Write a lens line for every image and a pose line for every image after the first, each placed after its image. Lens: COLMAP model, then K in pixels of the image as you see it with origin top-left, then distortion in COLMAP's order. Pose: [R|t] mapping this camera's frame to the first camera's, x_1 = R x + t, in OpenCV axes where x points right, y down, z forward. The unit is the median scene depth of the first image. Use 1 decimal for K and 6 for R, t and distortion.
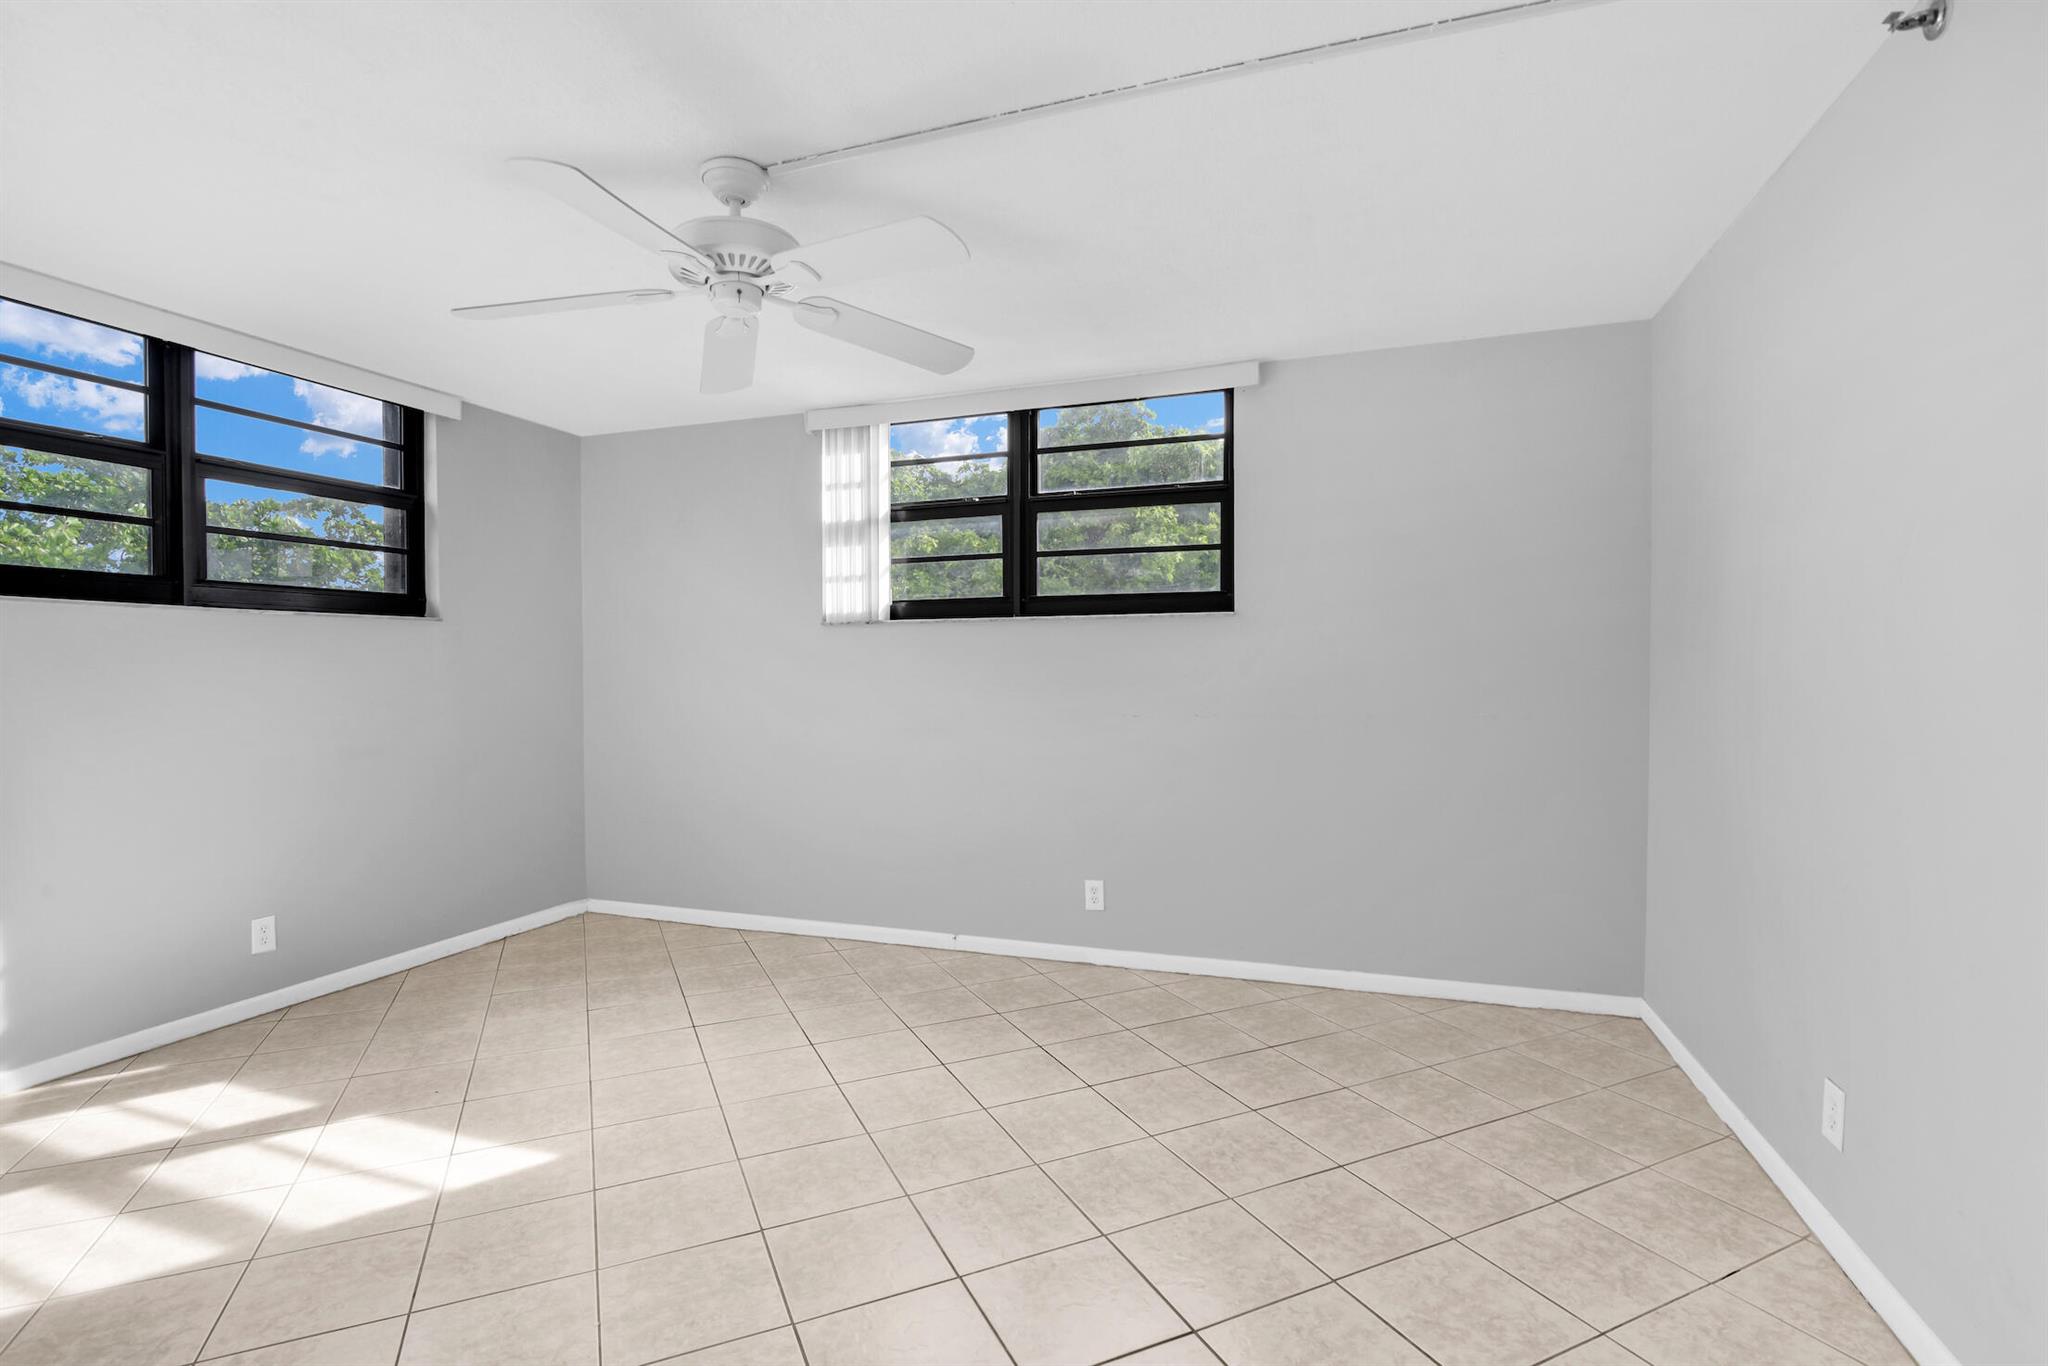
lens RADIAL K [[962.9, 0, 1020.0], [0, 962.9, 687.5], [0, 0, 1]] dist [-0.011397, 0.001147]
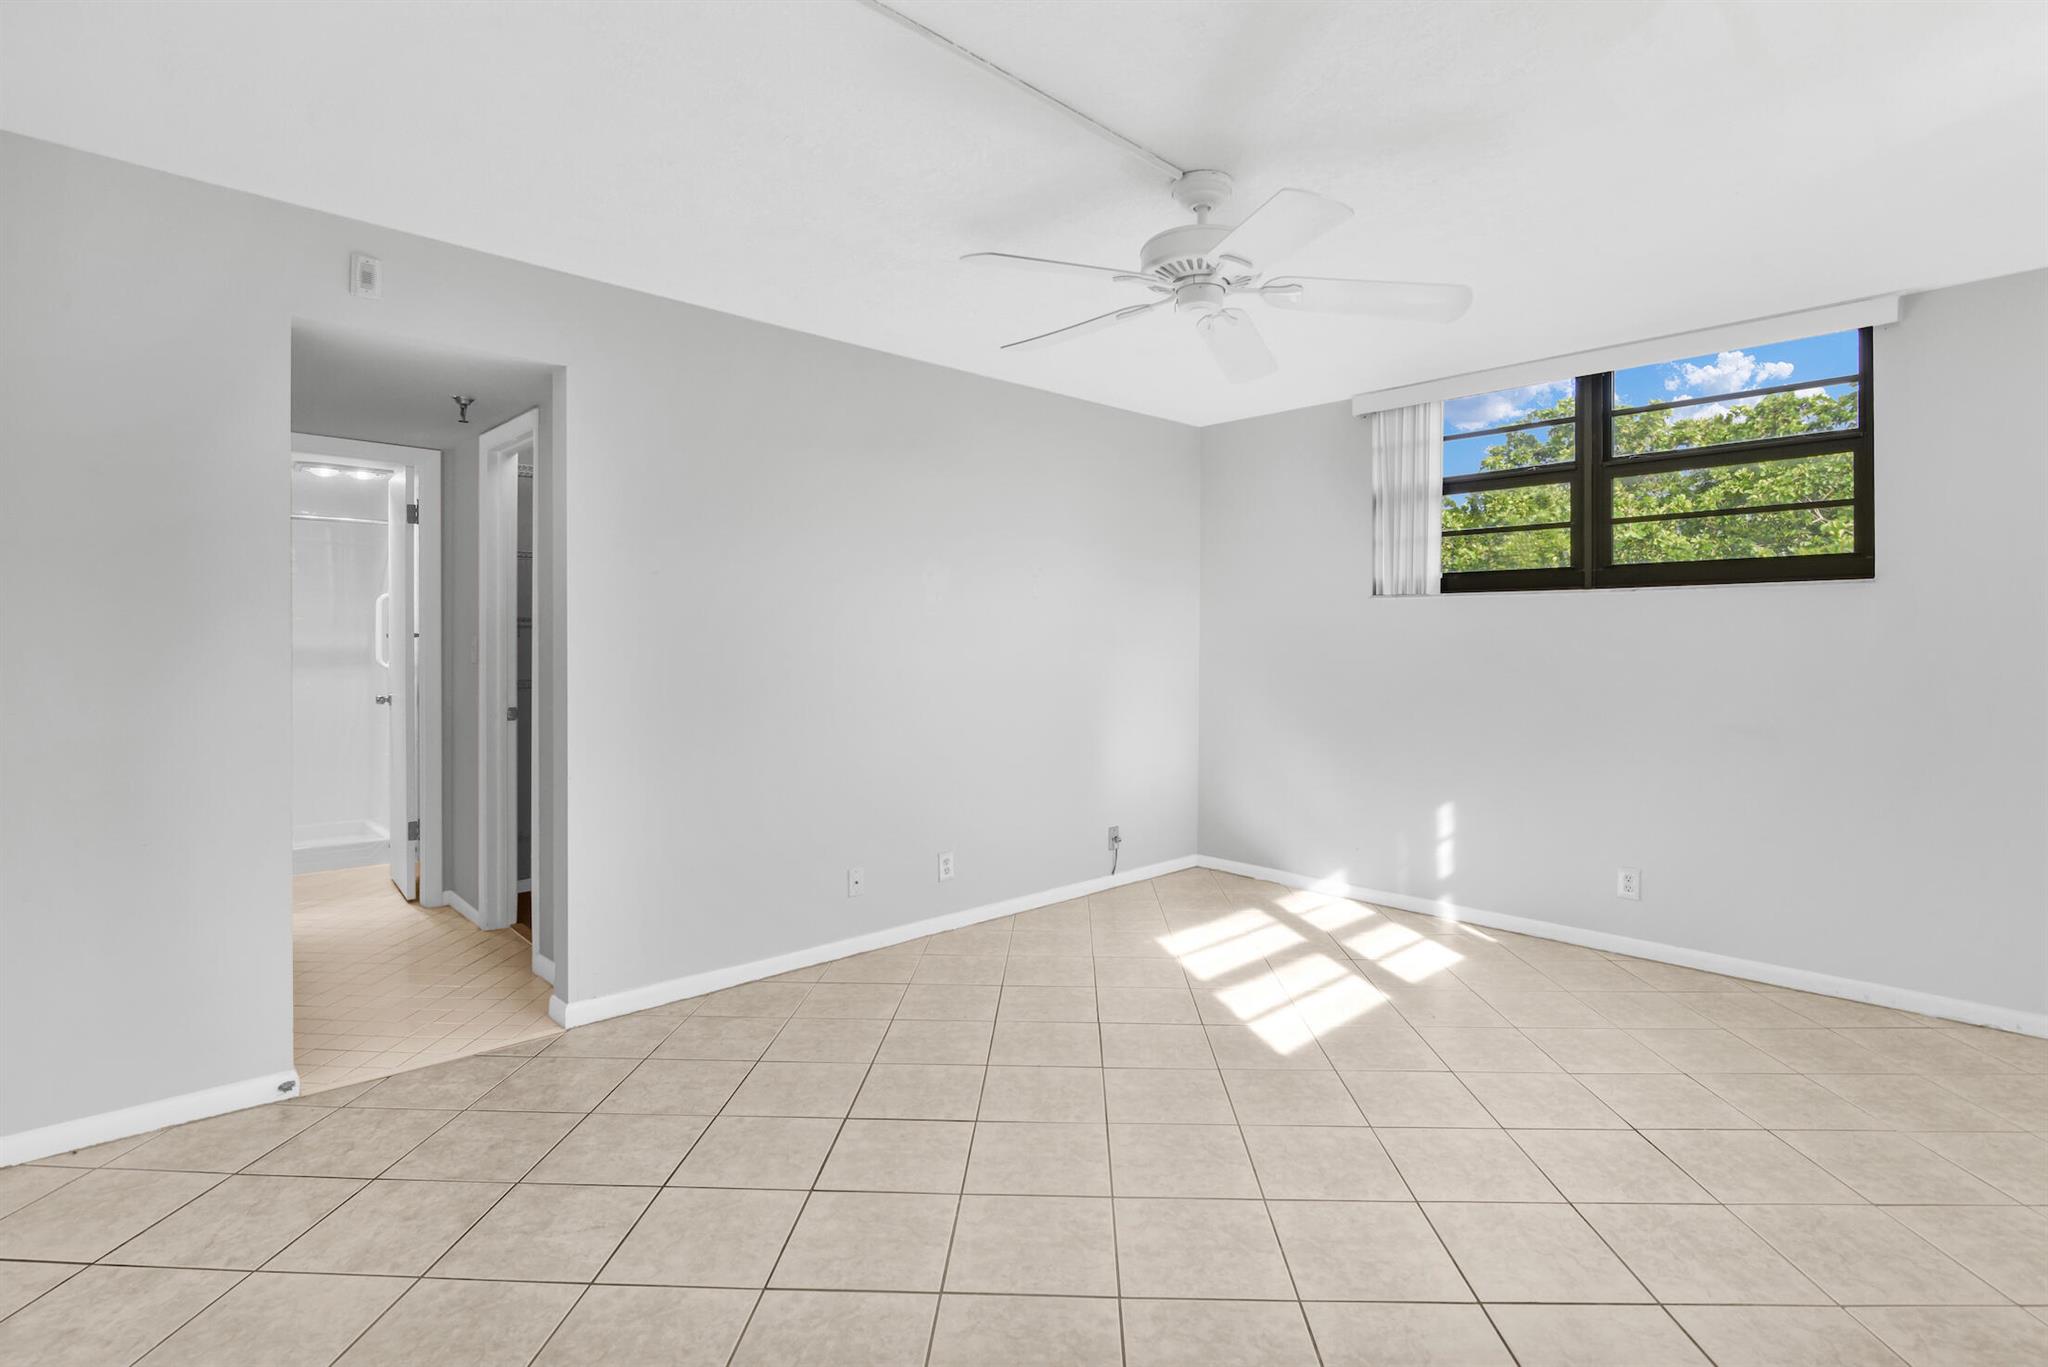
lens RADIAL K [[962.9, 0, 1049.2], [0, 962.9, 655.5], [0, 0, 1]] dist [-0.011397, 0.001147]
pose [[-0.445359, 0.014863, -0.895229, 0.449900], [-0.015781, 0.999577, 0.024446, -0.018781], [0.895213, 0.025015, -0.444936, 0.803748]]
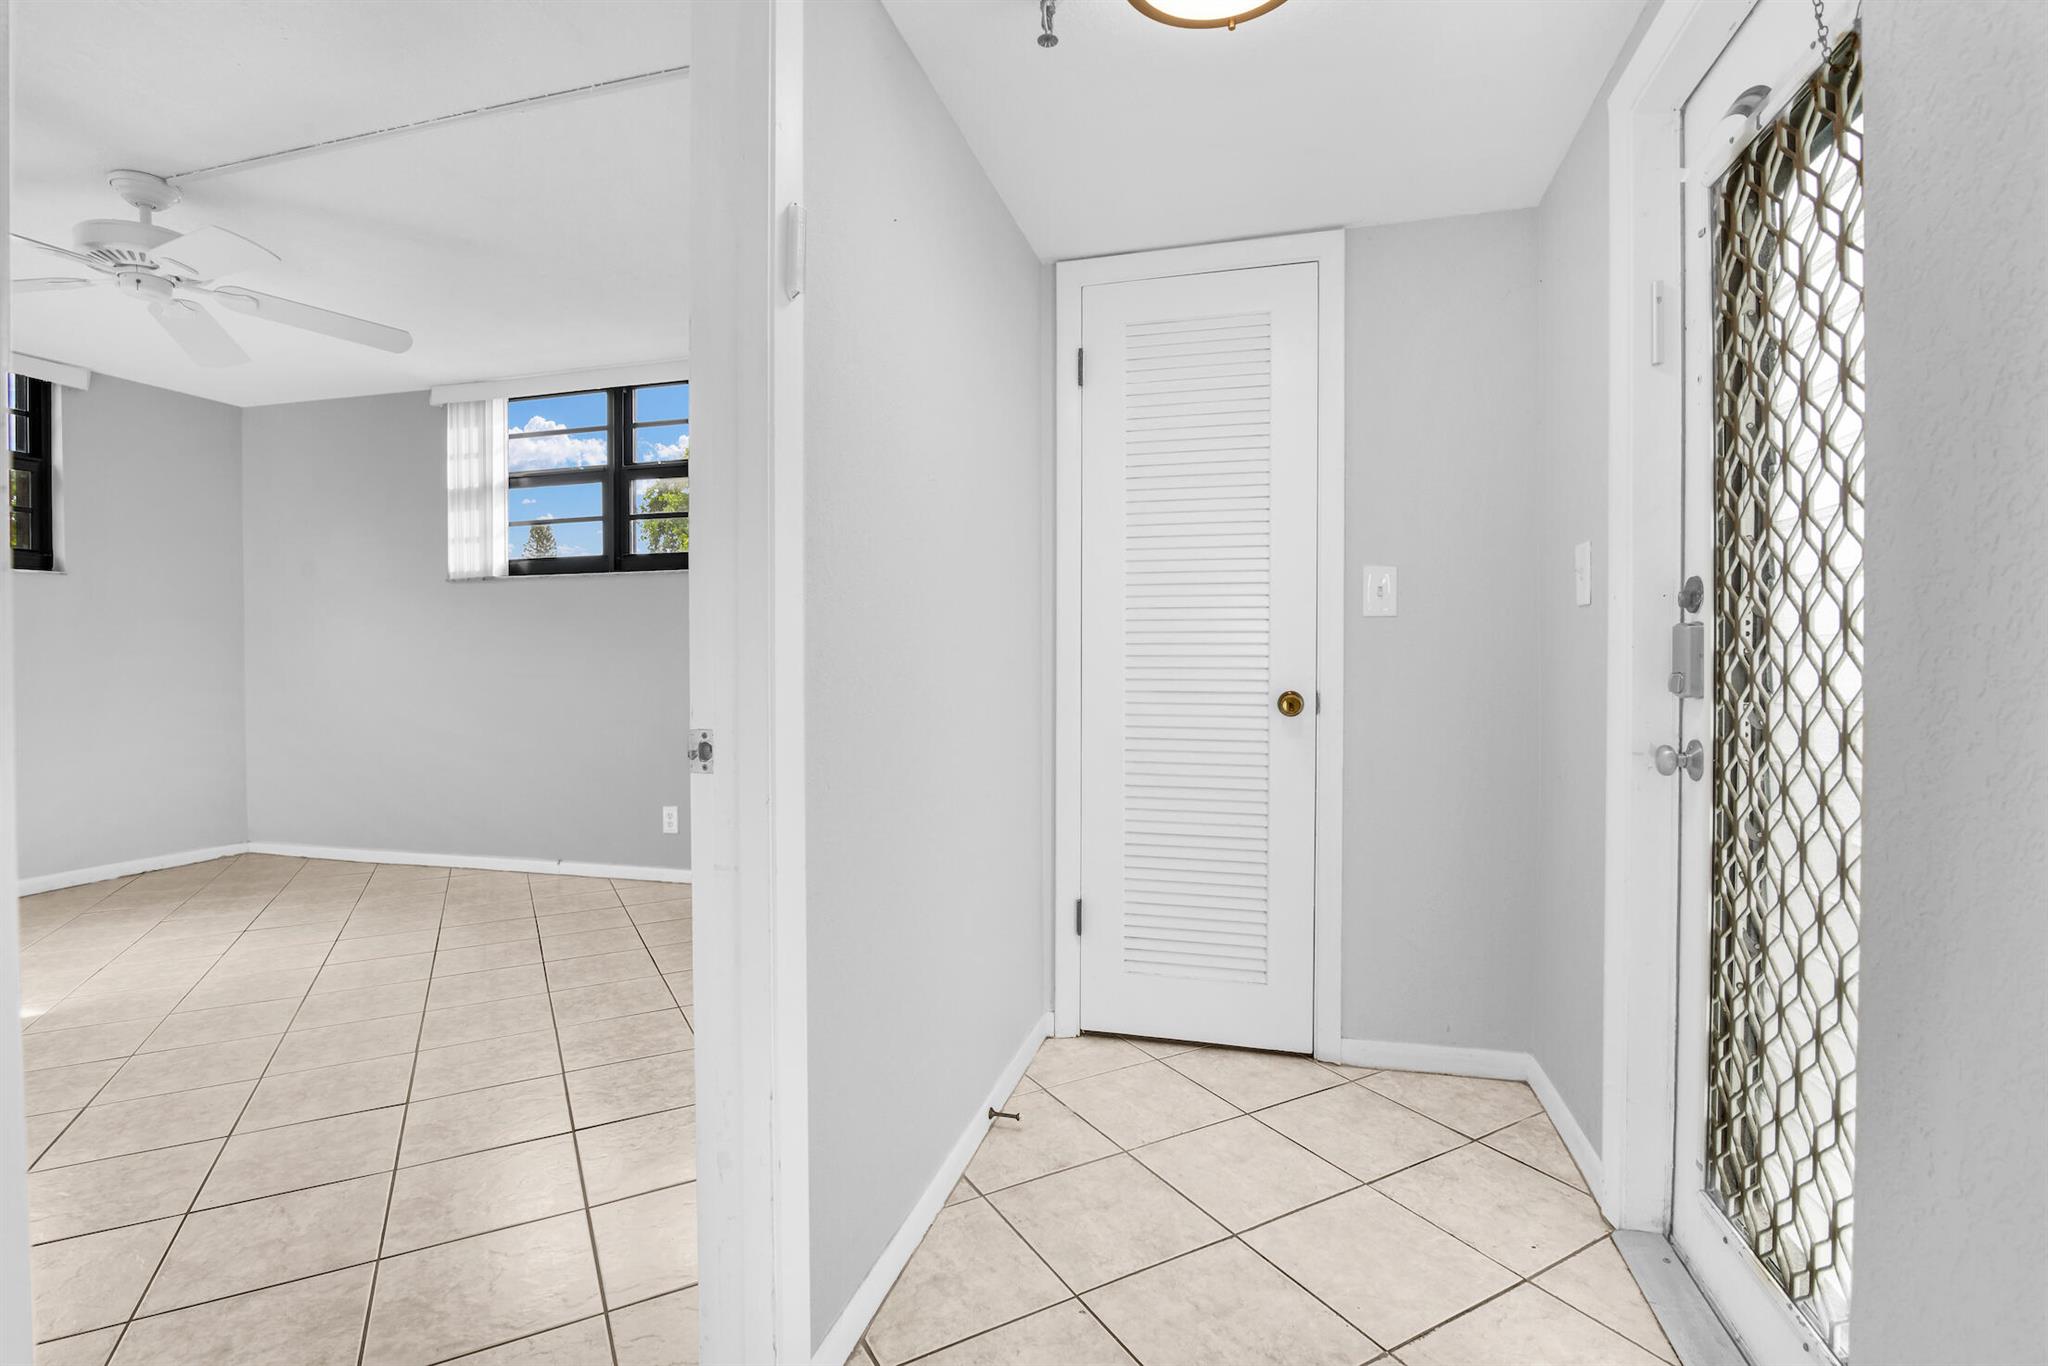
lens RADIAL K [[962.9, 0, 1008.4], [0, 962.9, 671.1], [0, 0, 1]] dist [-0.011397, 0.001147]
pose [[0.998090, -0.002163, 0.061738, 0.424791], [0.002321, 0.999994, -0.002472, 0.047916], [-0.061732, 0.002611, 0.998089, -0.152446]]
